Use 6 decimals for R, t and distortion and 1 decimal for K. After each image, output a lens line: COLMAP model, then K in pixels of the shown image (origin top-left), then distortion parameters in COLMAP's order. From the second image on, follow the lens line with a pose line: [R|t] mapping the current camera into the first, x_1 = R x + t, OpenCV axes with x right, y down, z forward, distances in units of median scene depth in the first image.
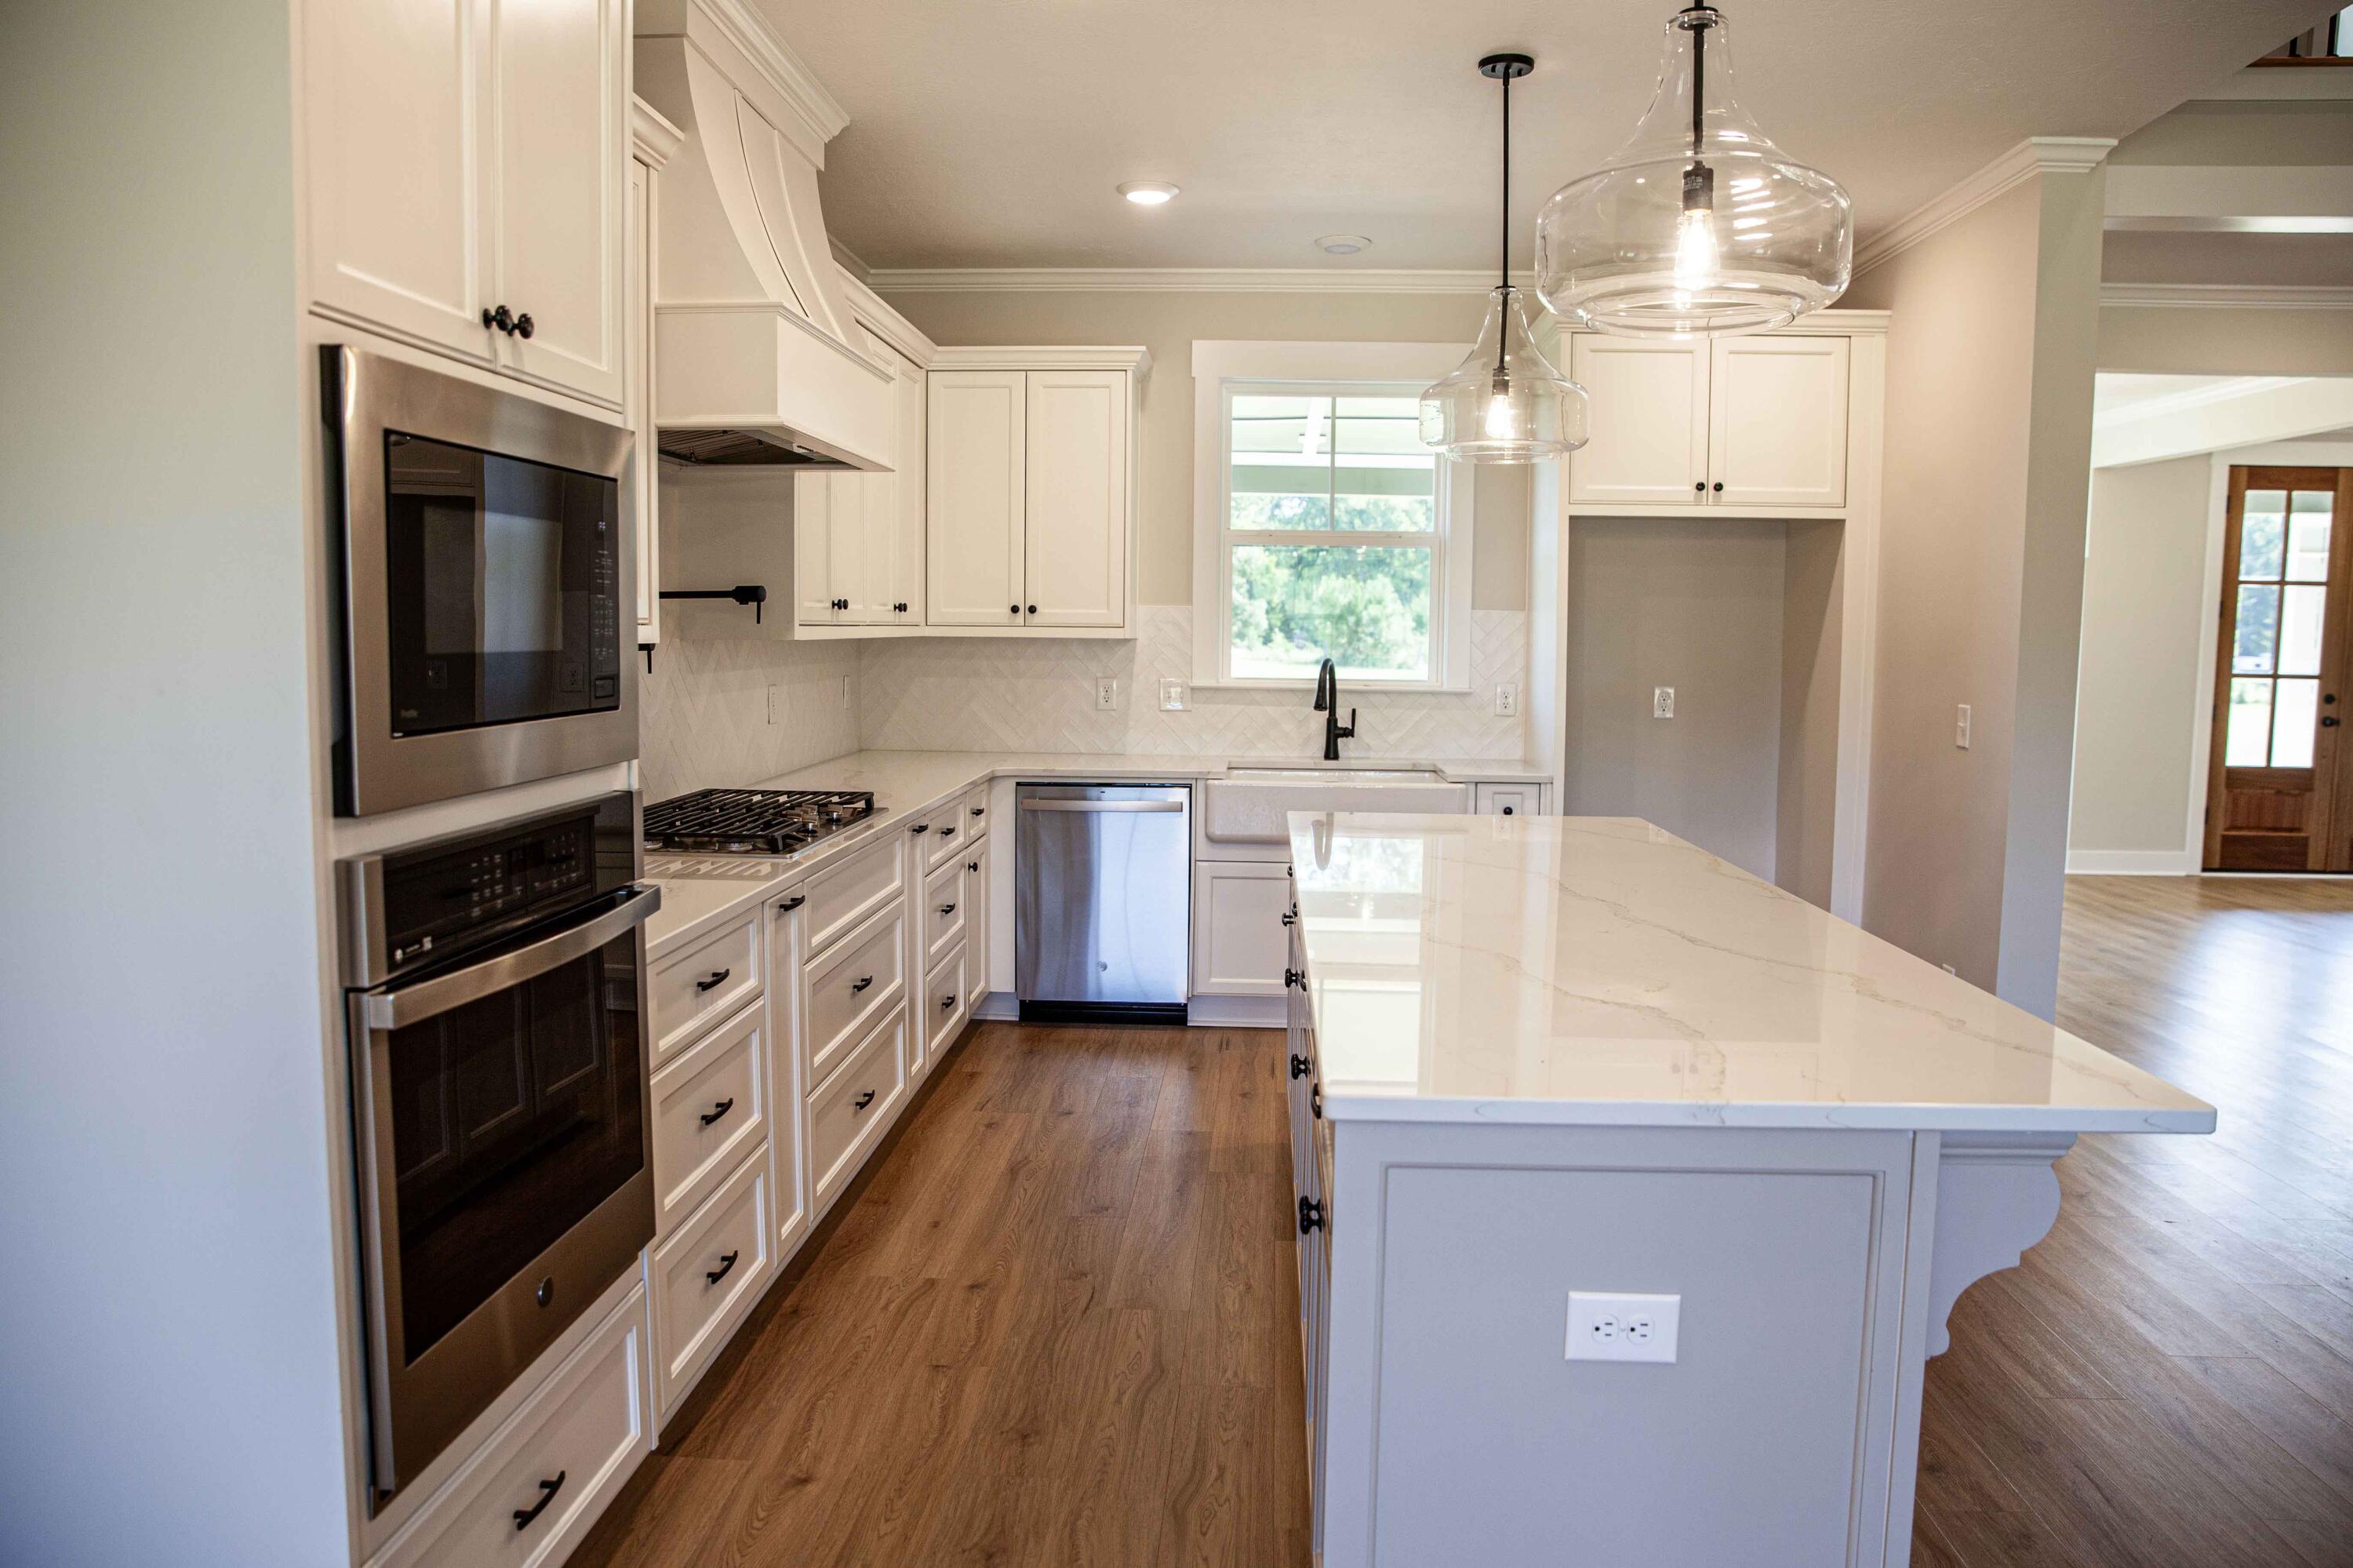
lens RADIAL K [[1617.0, 0, 1182.0], [0, 1617.0, 775.3], [0, 0, 1]] dist [-0.086022, 0.060264]
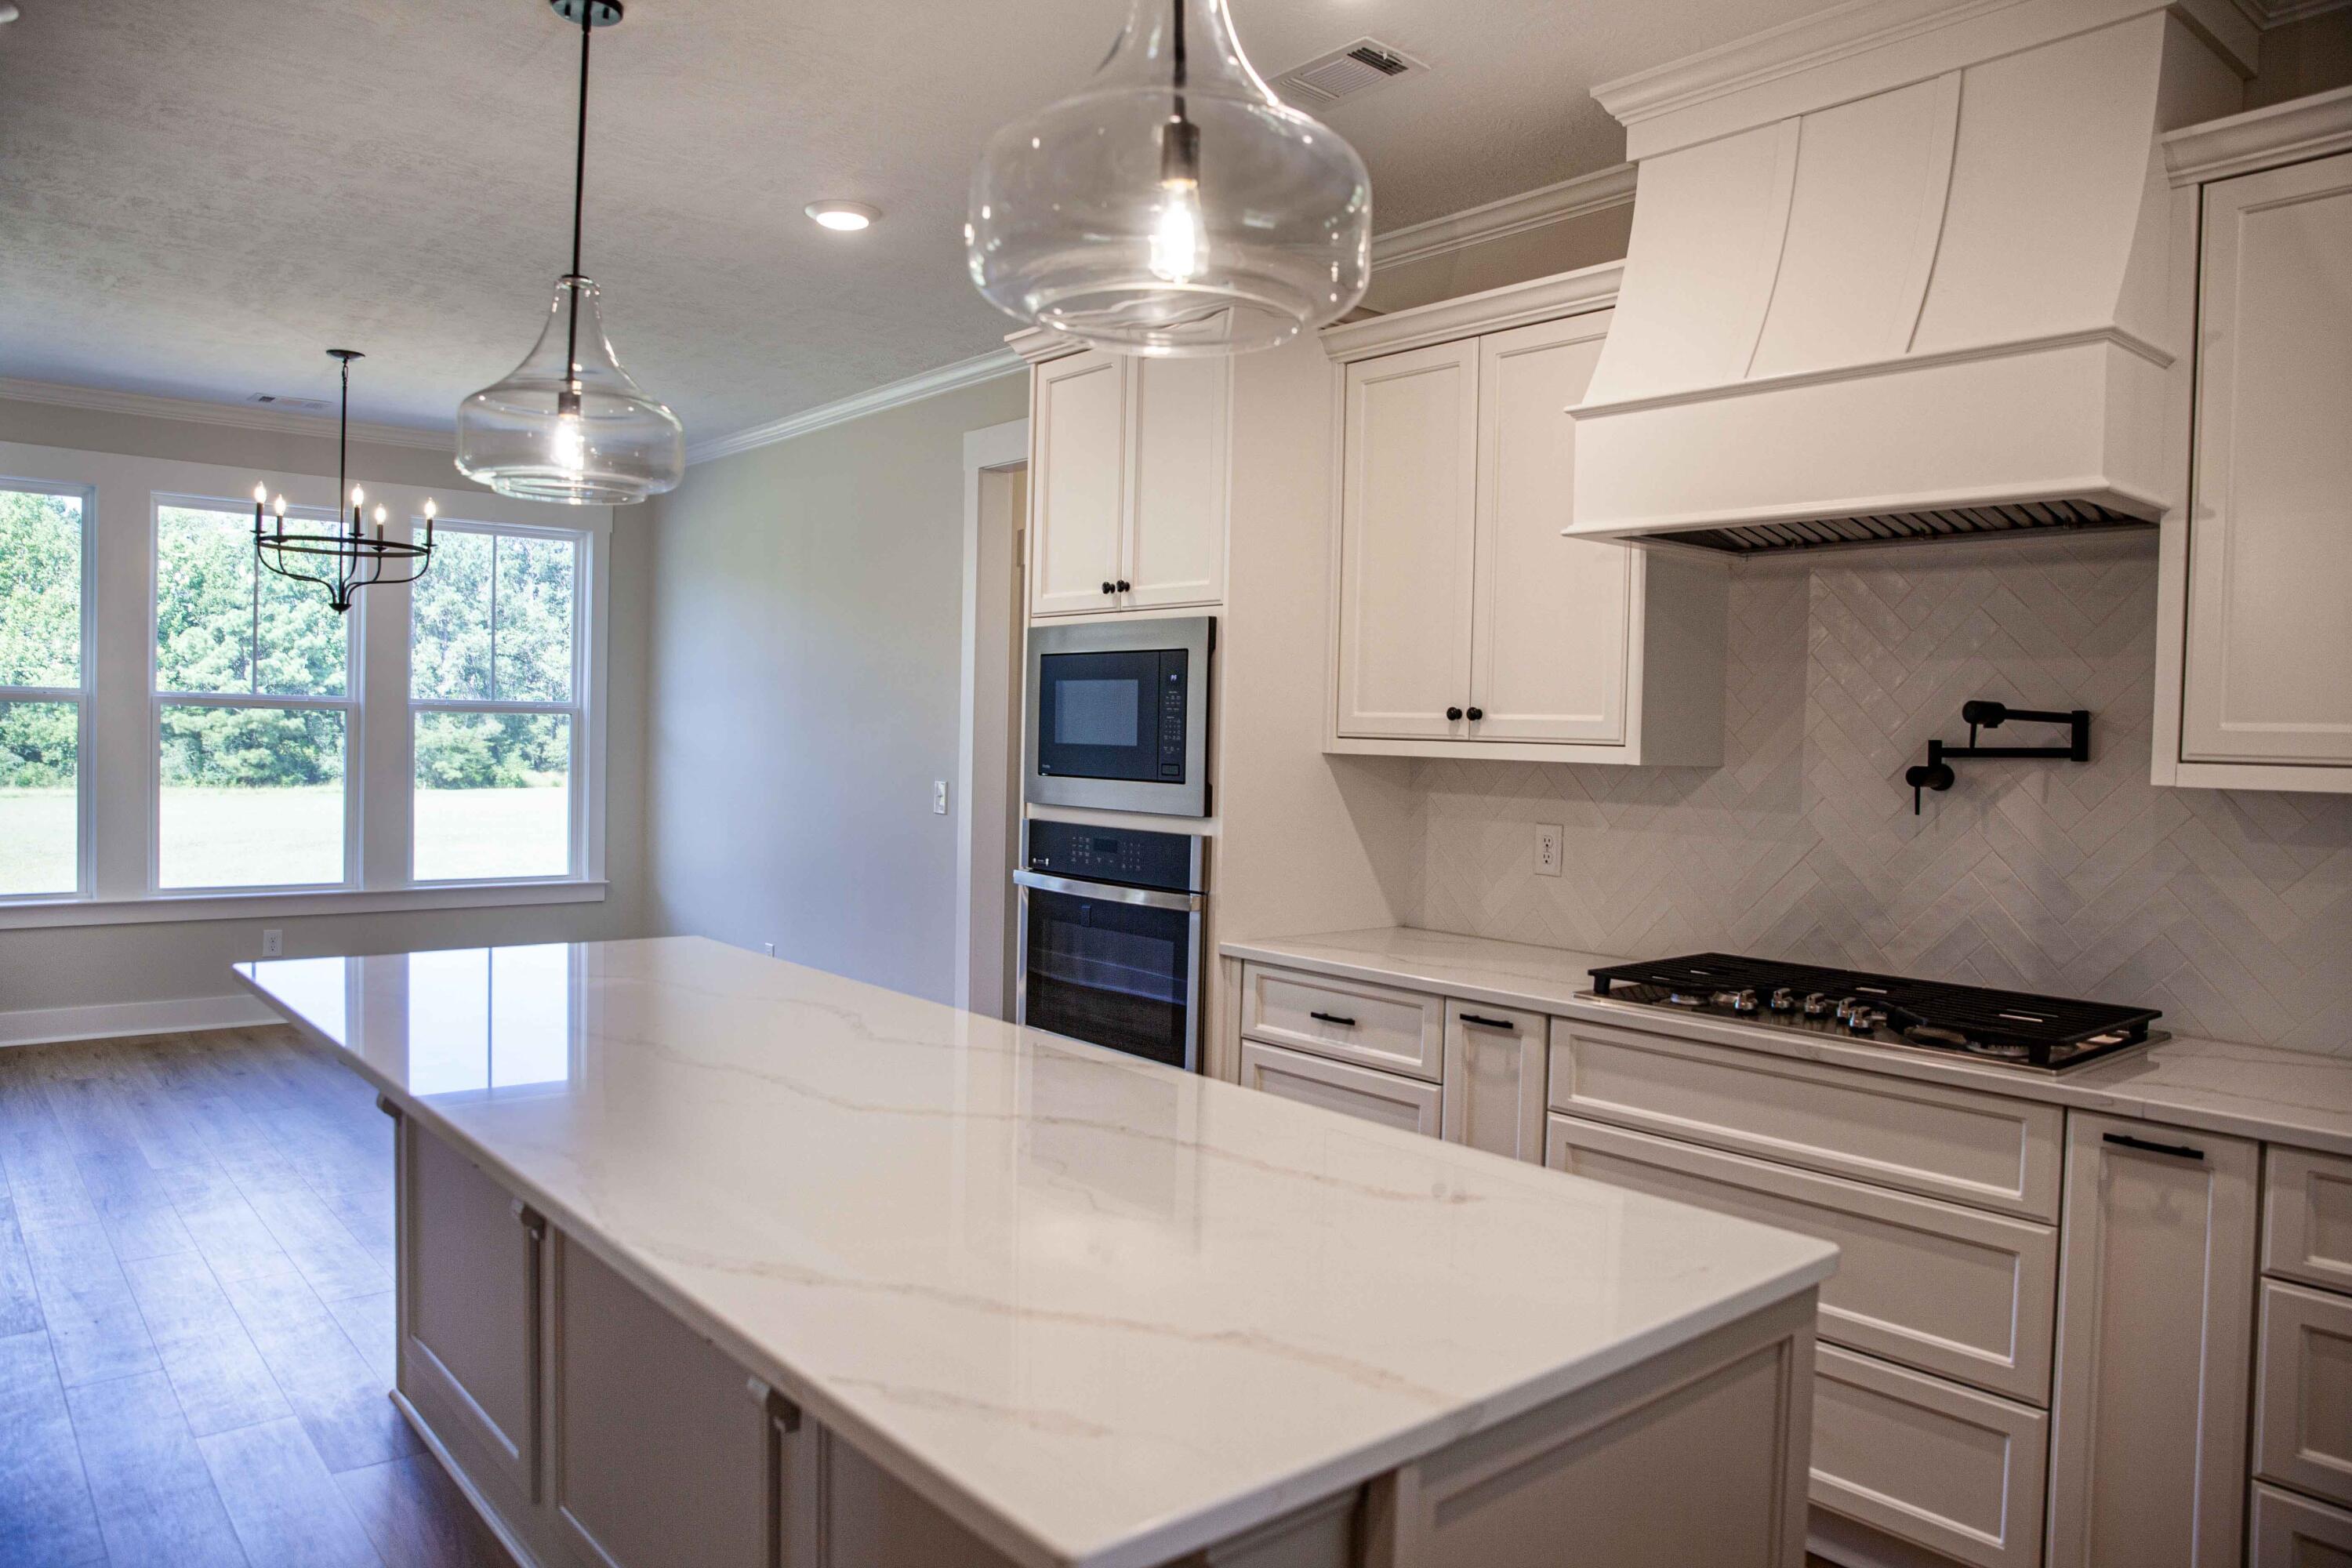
lens RADIAL K [[1616.3, 0, 1170.4], [0, 1616.3, 791.1], [0, 0, 1]] dist [-0.086022, 0.060264]
pose [[-0.725666, -0.002794, -0.688042, 0.325627], [-0.094344, 0.990951, 0.095479, -0.076793], [0.681549, 0.134198, -0.719362, 0.868220]]
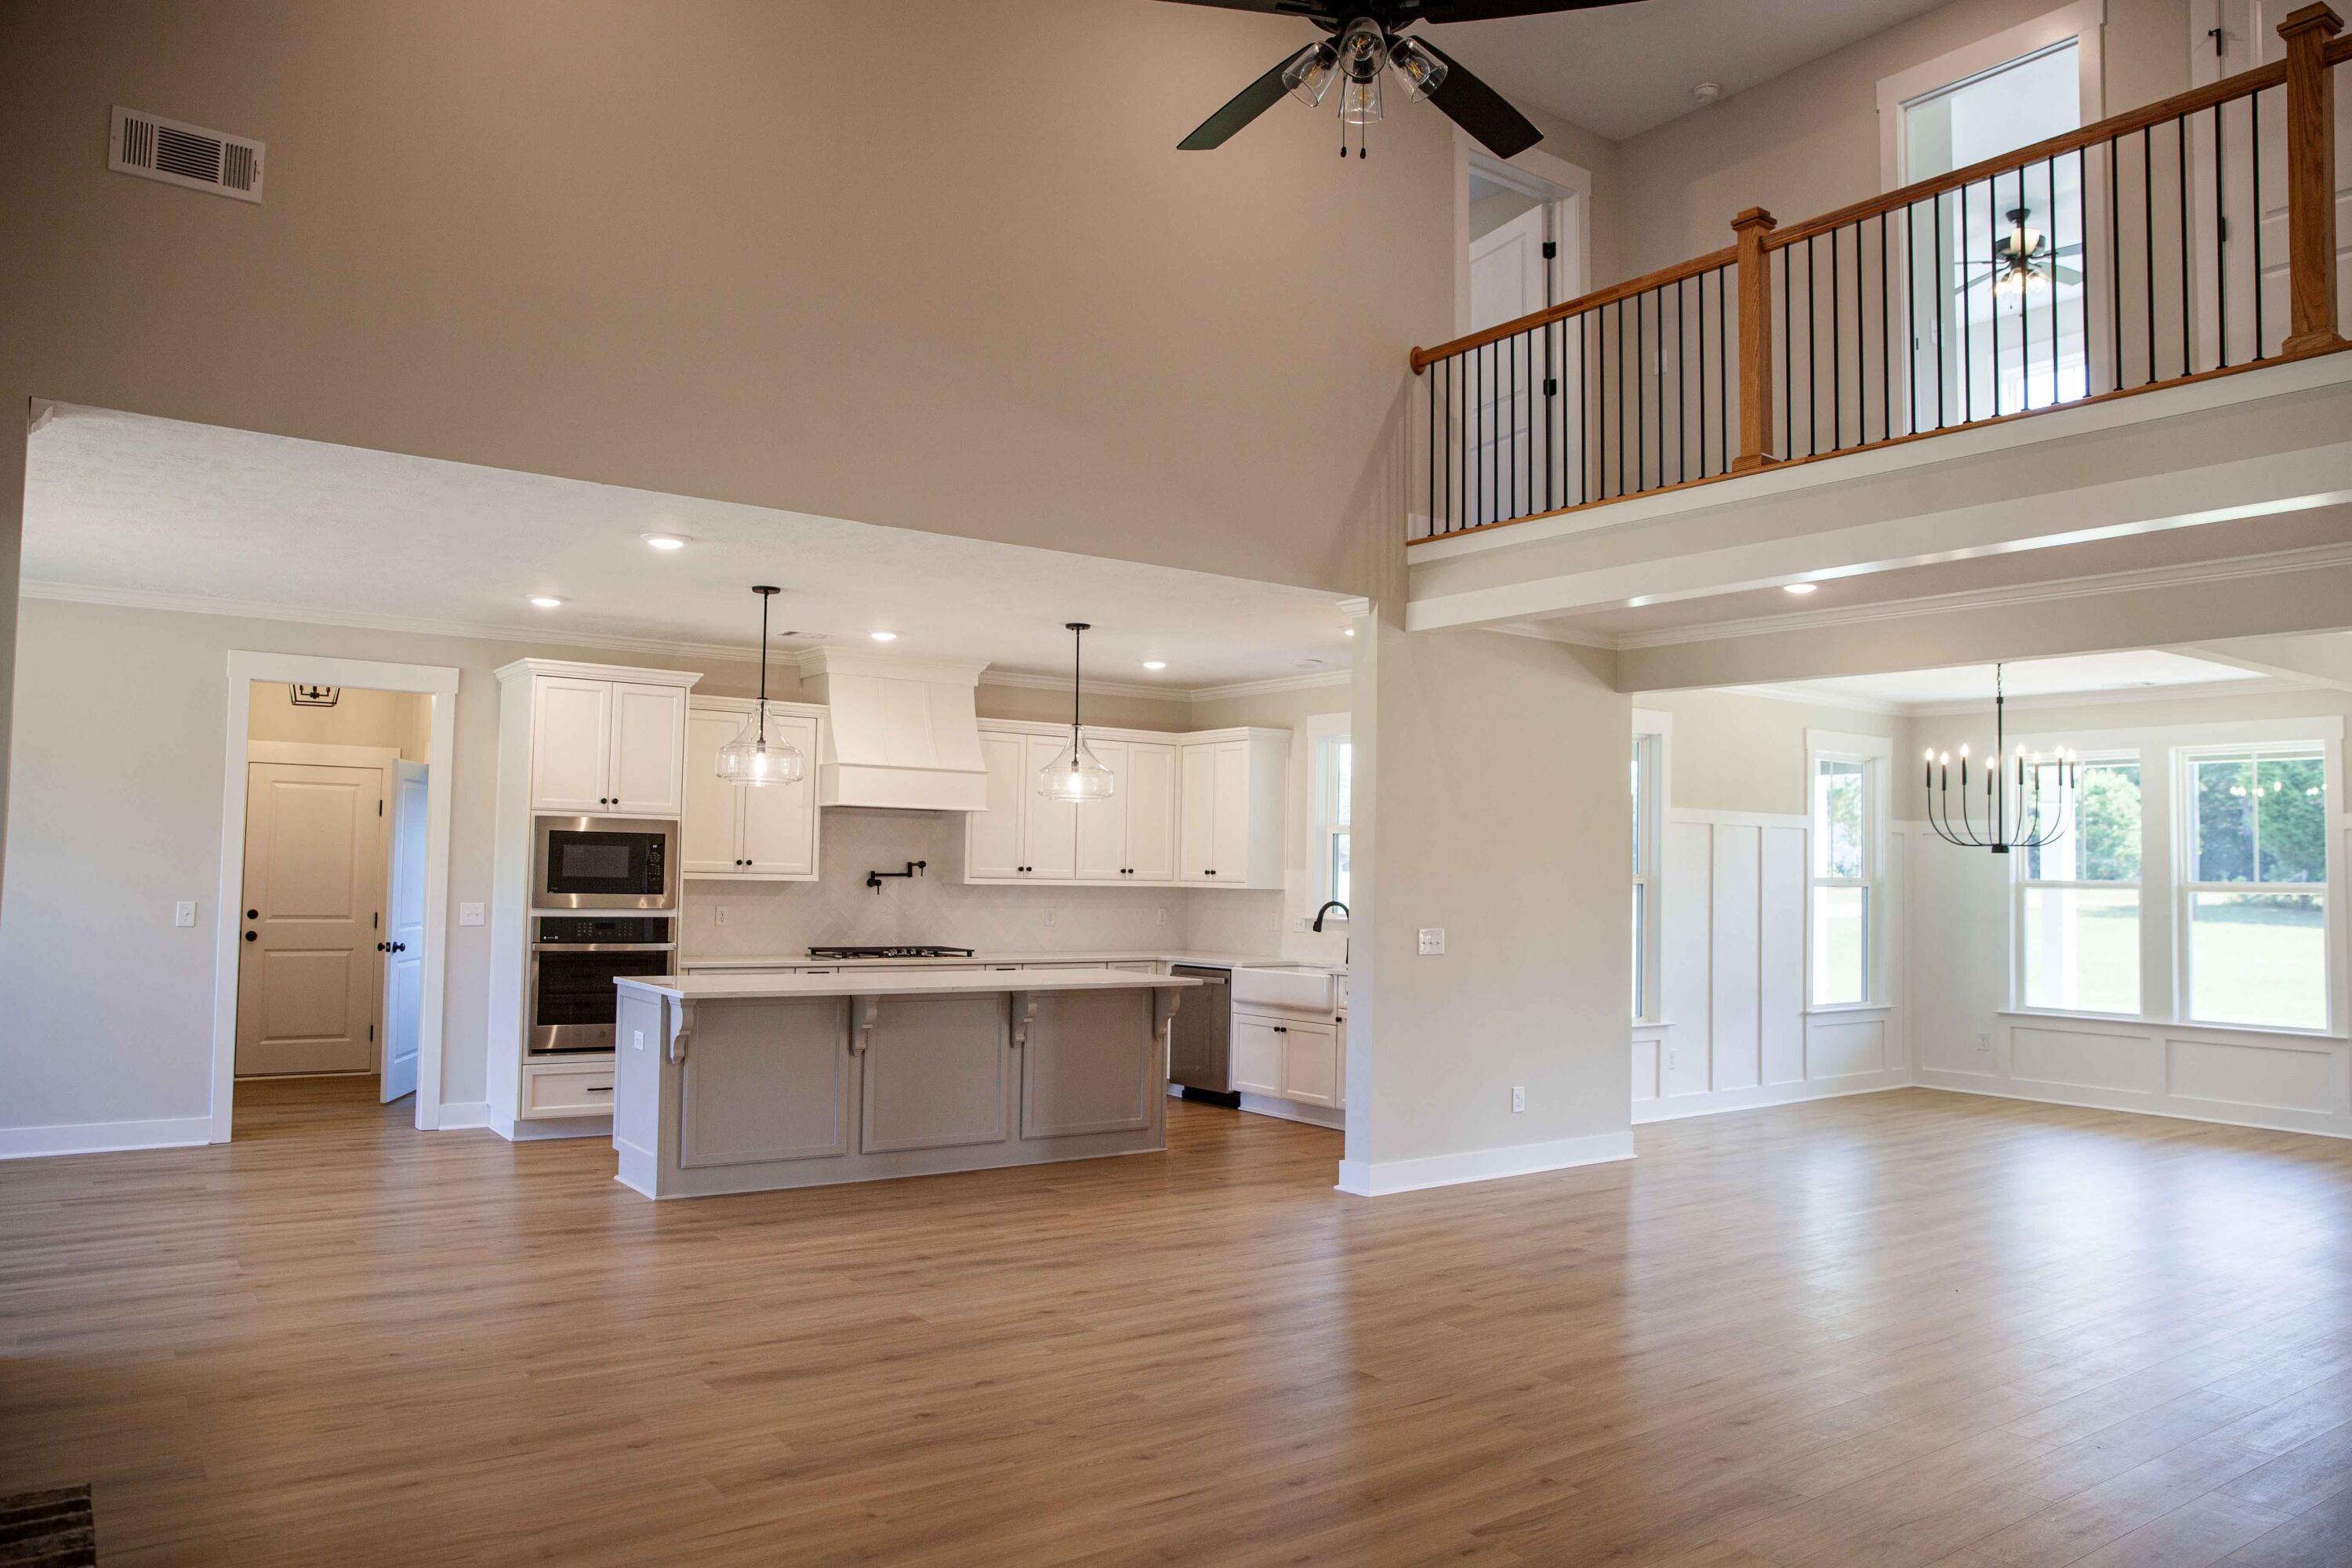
lens RADIAL K [[1616.3, 0, 1160.0], [0, 1616.3, 790.8], [0, 0, 1]] dist [-0.086022, 0.060264]
pose [[0.625396, -0.040092, -0.779277, 1.308914], [-0.083109, 0.989576, -0.117608, 0.025502], [0.775869, 0.138316, 0.615545, -0.180646]]
